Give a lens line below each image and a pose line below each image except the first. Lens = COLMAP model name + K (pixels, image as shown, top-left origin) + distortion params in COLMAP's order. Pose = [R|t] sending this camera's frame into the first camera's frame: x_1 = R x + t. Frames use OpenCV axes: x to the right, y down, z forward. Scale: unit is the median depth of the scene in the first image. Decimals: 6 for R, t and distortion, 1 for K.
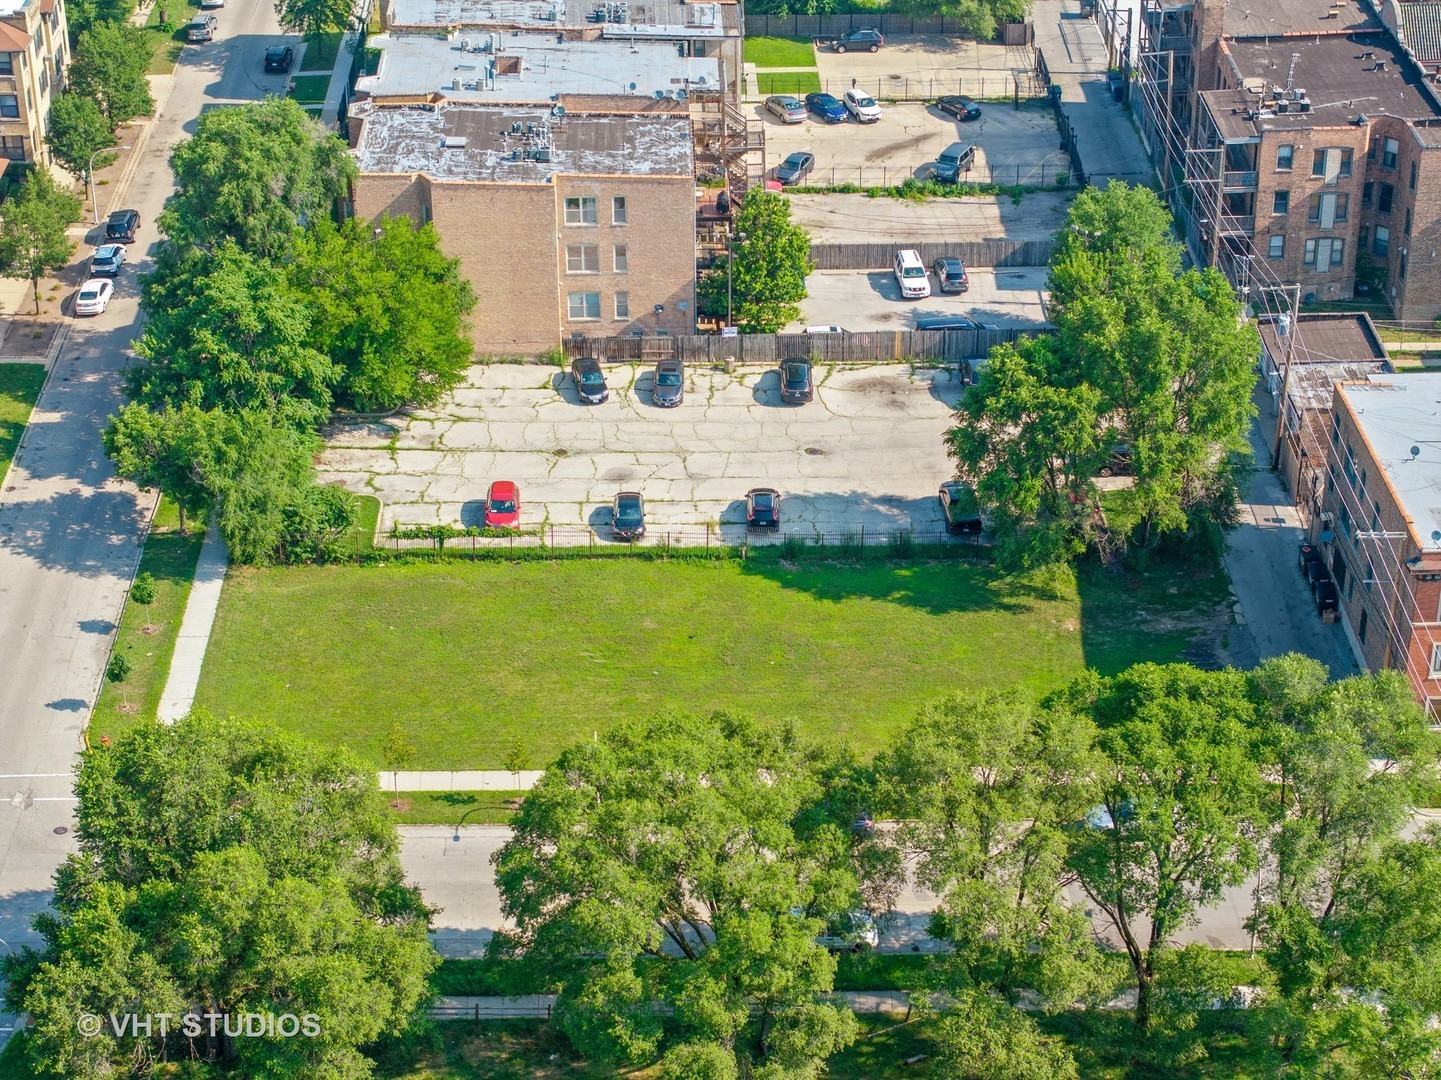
lens RADIAL K [[2899.1, 0, 720.5], [0, 2899.1, 540.0], [0, 0, 1]] dist [-0.207193, 1.475952]
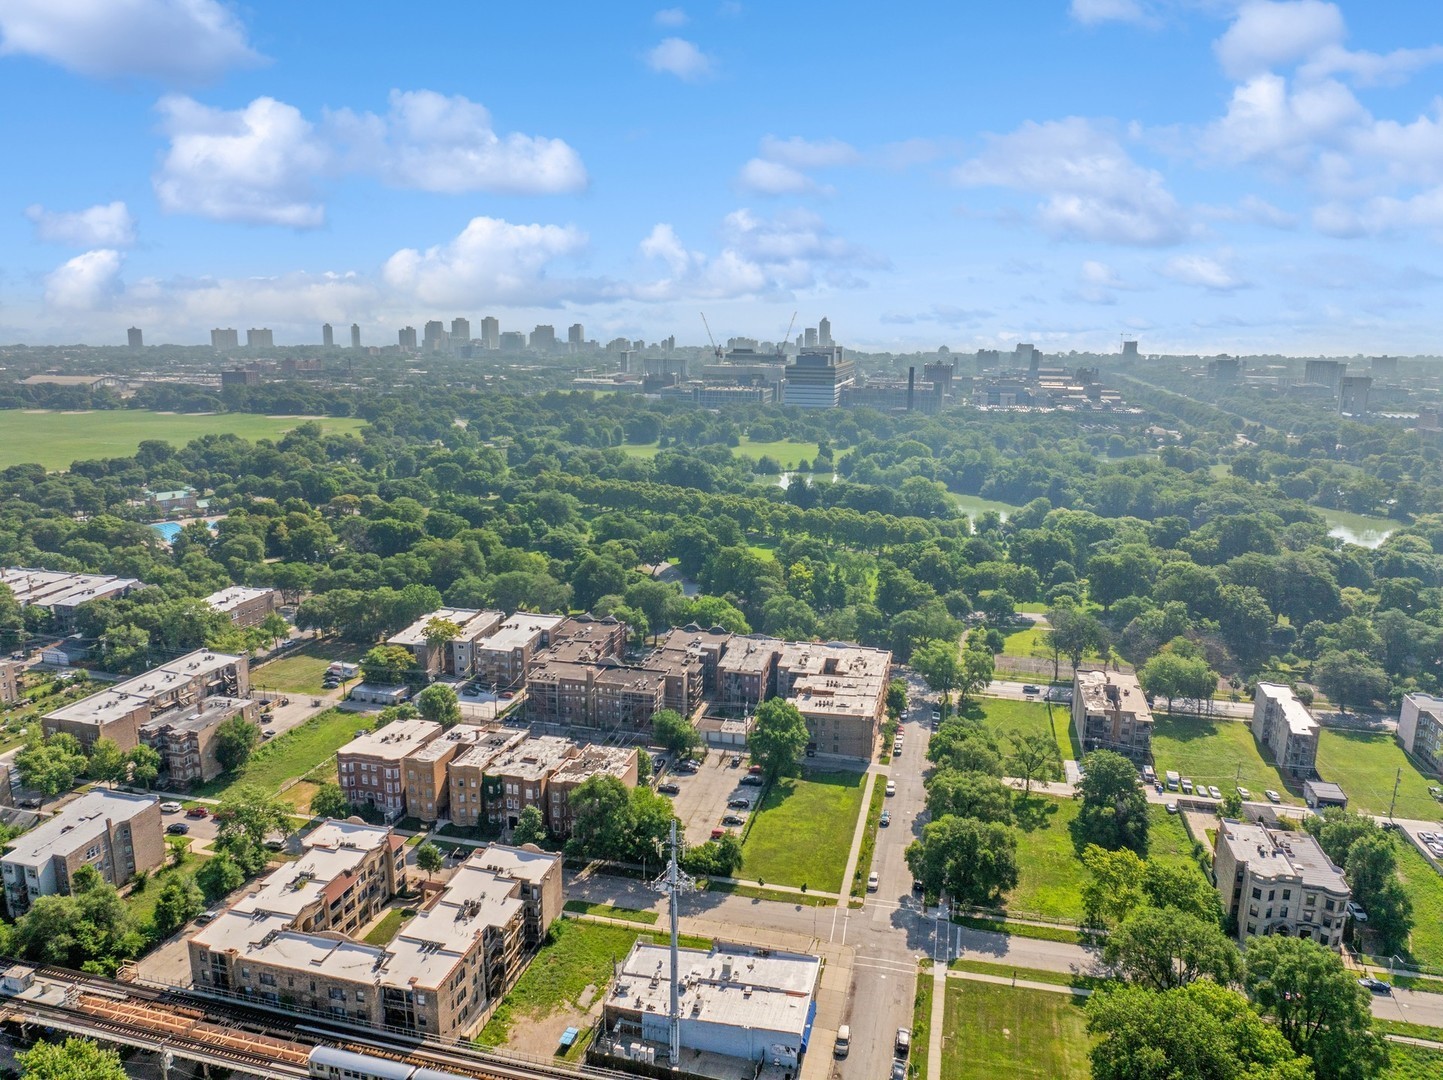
lens RADIAL K [[1010.5, 0, 717.2], [0, 1010.5, 538.2], [0, 0, 1]] dist [-0.022237, -0.031224]
pose [[0.269066, -0.190869, 0.944019, -1.148583], [0.456971, 0.888113, 0.049319, -0.388177], [-0.847809, 0.418120, 0.326183, 0.434335]]
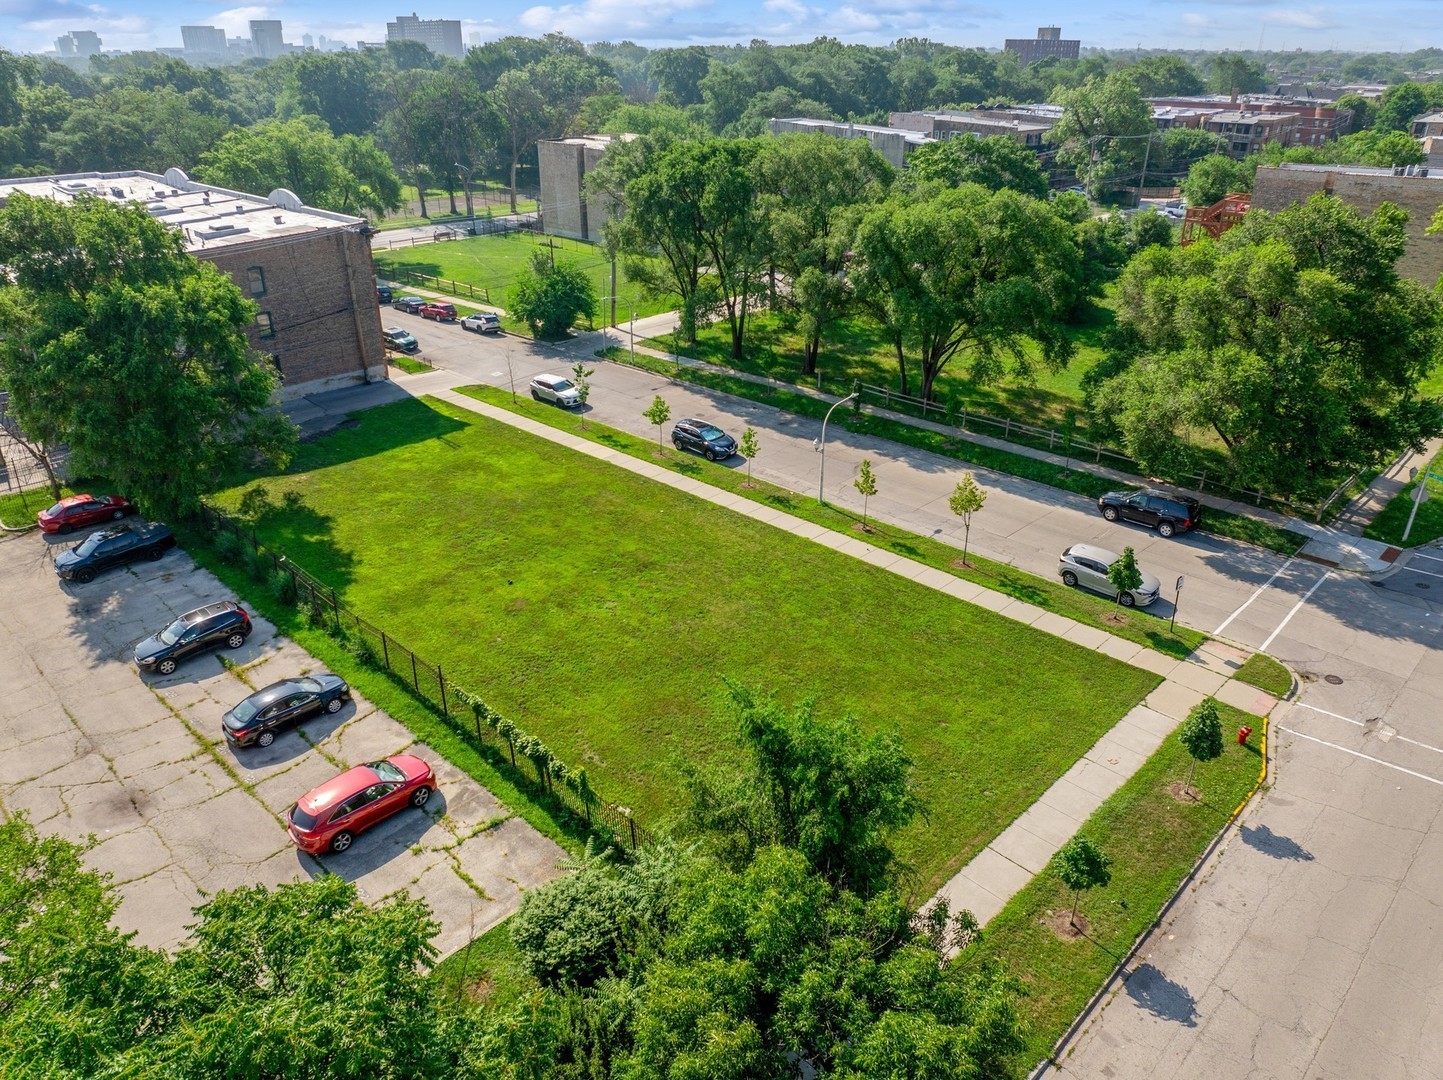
lens RADIAL K [[1010.5, 0, 717.2], [0, 1010.5, 538.2], [0, 0, 1]] dist [-0.022237, -0.031224]
pose [[-0.687818, -0.310763, 0.655997, -0.229872], [0.358454, 0.640433, 0.679232, -0.148100], [-0.631203, 0.702333, -0.329107, 0.957031]]
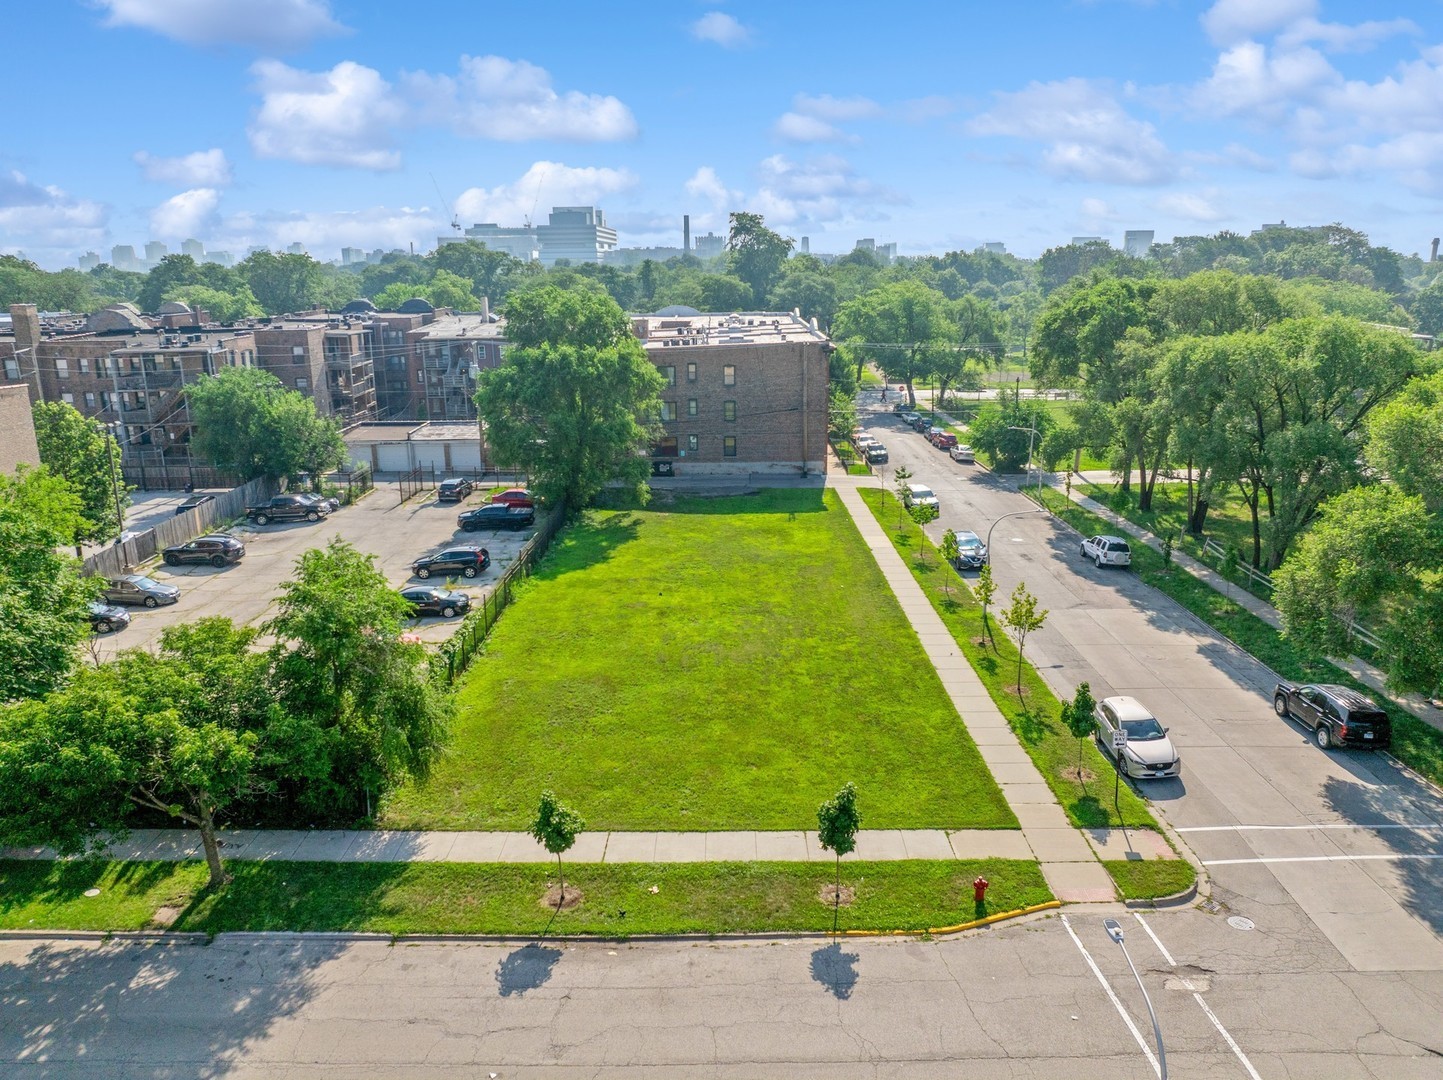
lens RADIAL K [[1014.0, 0, 721.5], [0, 1014.0, 540.0], [0, 0, 1]] dist [-0.039978, 0.004128]
pose [[0.030625, -0.254434, 0.966605, -0.328240], [0.494758, 0.844135, 0.206522, -0.044298], [-0.868491, 0.471911, 0.151735, 0.832529]]
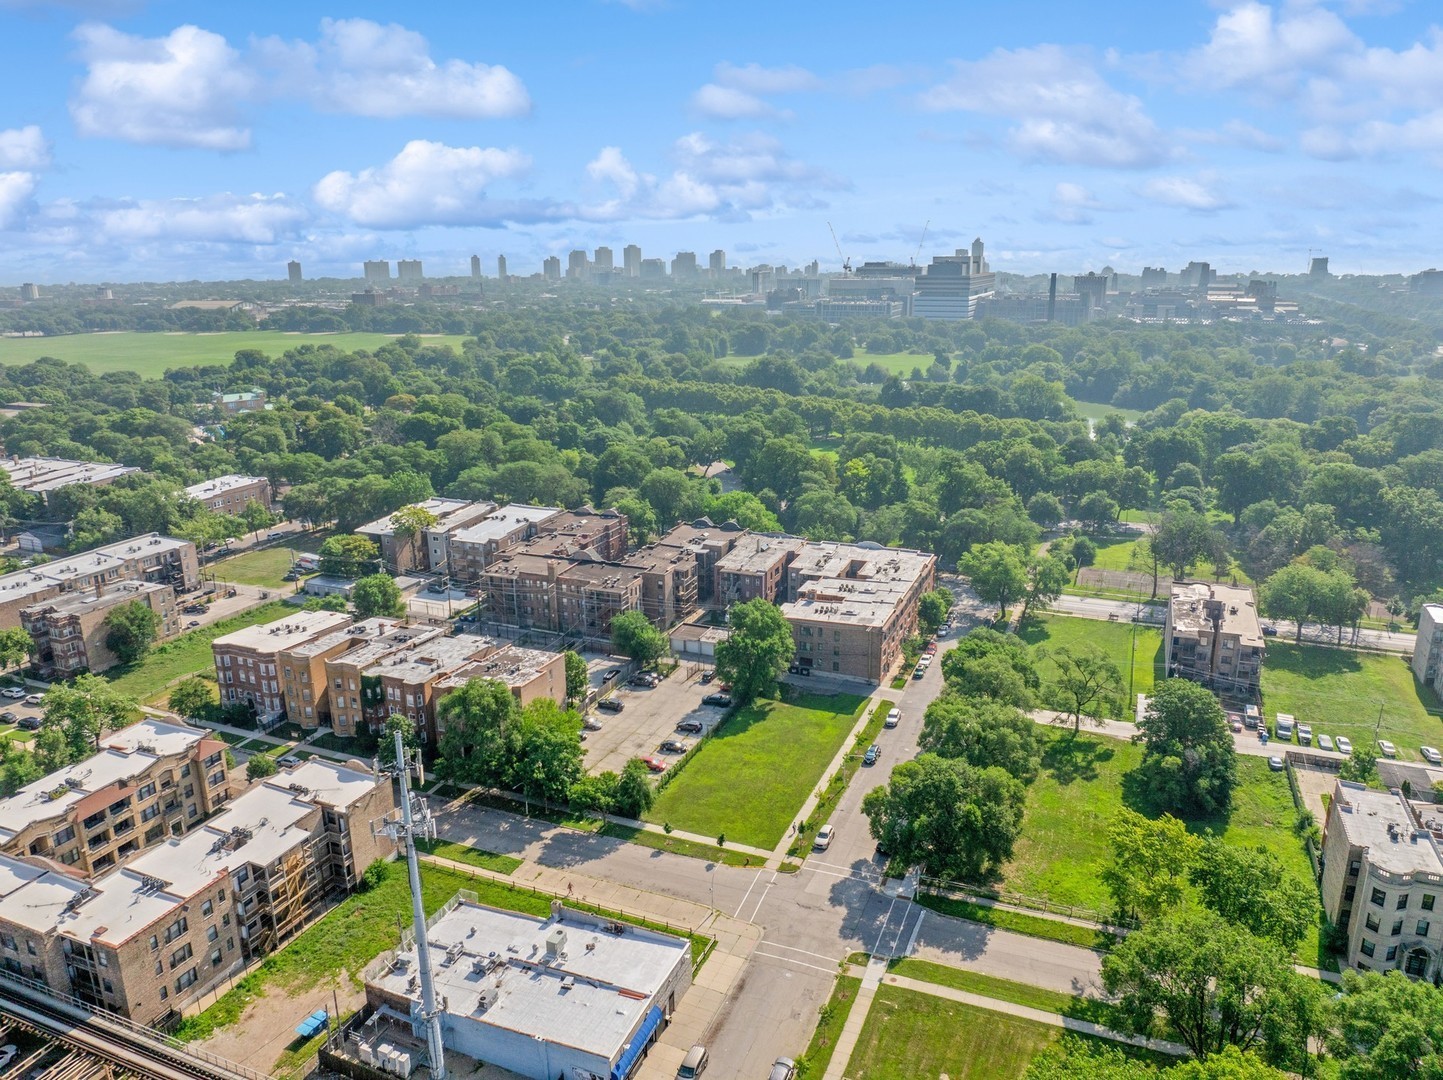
lens RADIAL K [[1012.2, 0, 717.5], [0, 1012.2, 535.3], [0, 0, 1]] dist [-0.037630, 0.000994]
pose [[0.409364, -0.239504, 0.880374, -0.823063], [0.448452, 0.893143, 0.034453, -0.204660], [-0.794551, 0.380702, 0.473027, 0.397693]]
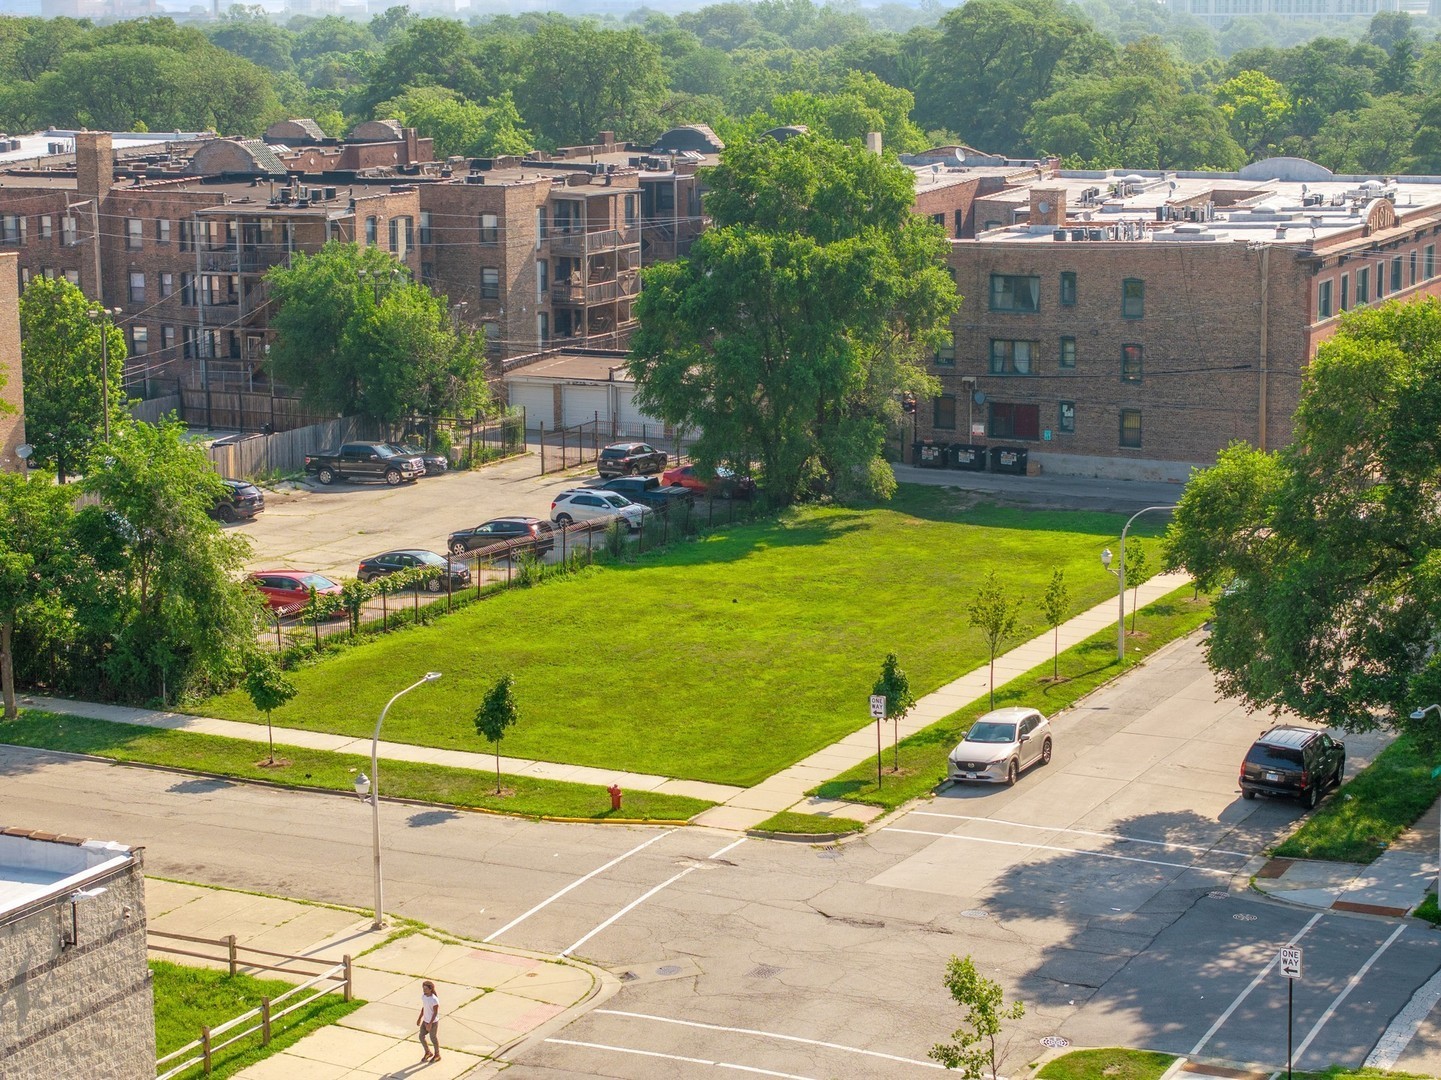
lens RADIAL K [[2899.1, 0, 720.5], [0, 2899.1, 540.0], [0, 0, 1]] dist [-0.207193, 1.475952]
pose [[0.467082, -0.155386, 0.870454, -0.574287], [0.432083, 0.899005, -0.071371, 0.062928], [-0.771452, 0.409444, 0.487049, 0.589690]]
